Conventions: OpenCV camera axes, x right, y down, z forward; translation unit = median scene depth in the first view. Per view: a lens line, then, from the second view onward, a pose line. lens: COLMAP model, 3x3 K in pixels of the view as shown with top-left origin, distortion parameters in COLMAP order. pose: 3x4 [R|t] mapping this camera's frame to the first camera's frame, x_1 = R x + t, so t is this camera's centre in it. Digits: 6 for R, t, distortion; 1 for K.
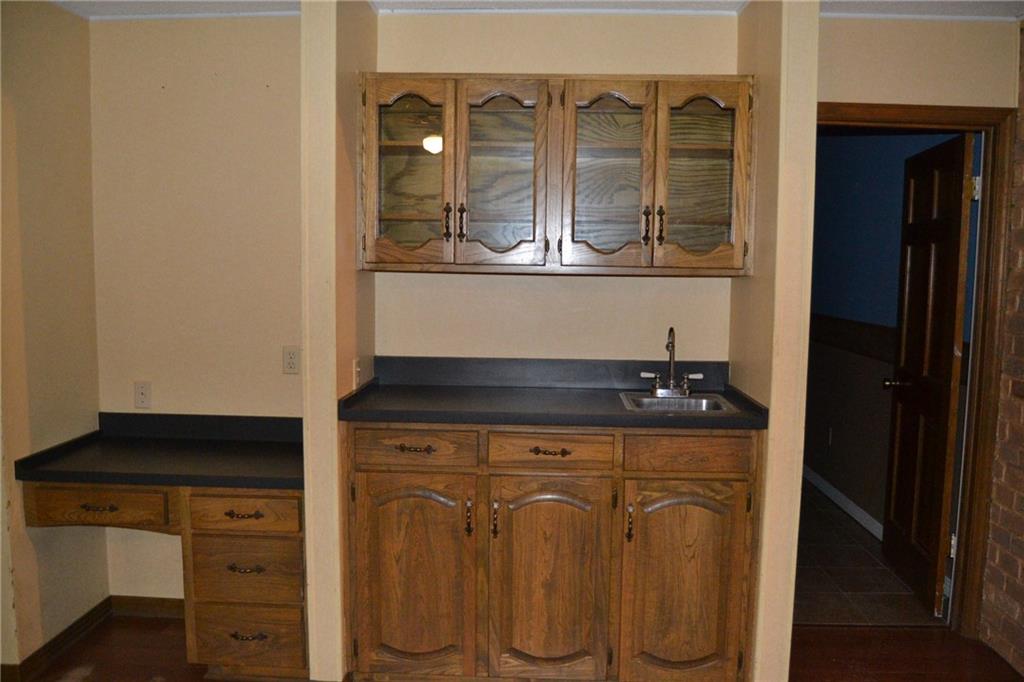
lens RADIAL K [[812.3, 0, 516.3], [0, 812.3, 346.5], [0, 0, 1]] dist [-0.107385, 0.046299]
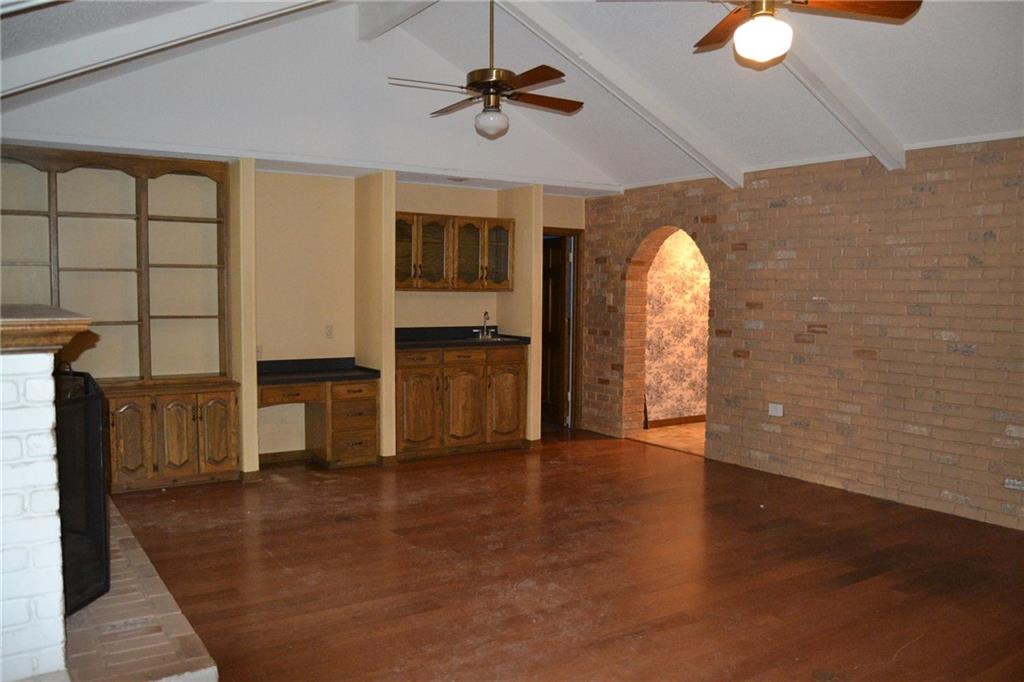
lens RADIAL K [[812.3, 0, 516.3], [0, 812.3, 346.5], [0, 0, 1]] dist [-0.107385, 0.046299]
pose [[0.807378, -0.044084, 0.588386, -1.371347], [0.055470, 0.998460, -0.001307, 0.105012], [-0.587422, 0.033693, 0.808579, -1.264825]]
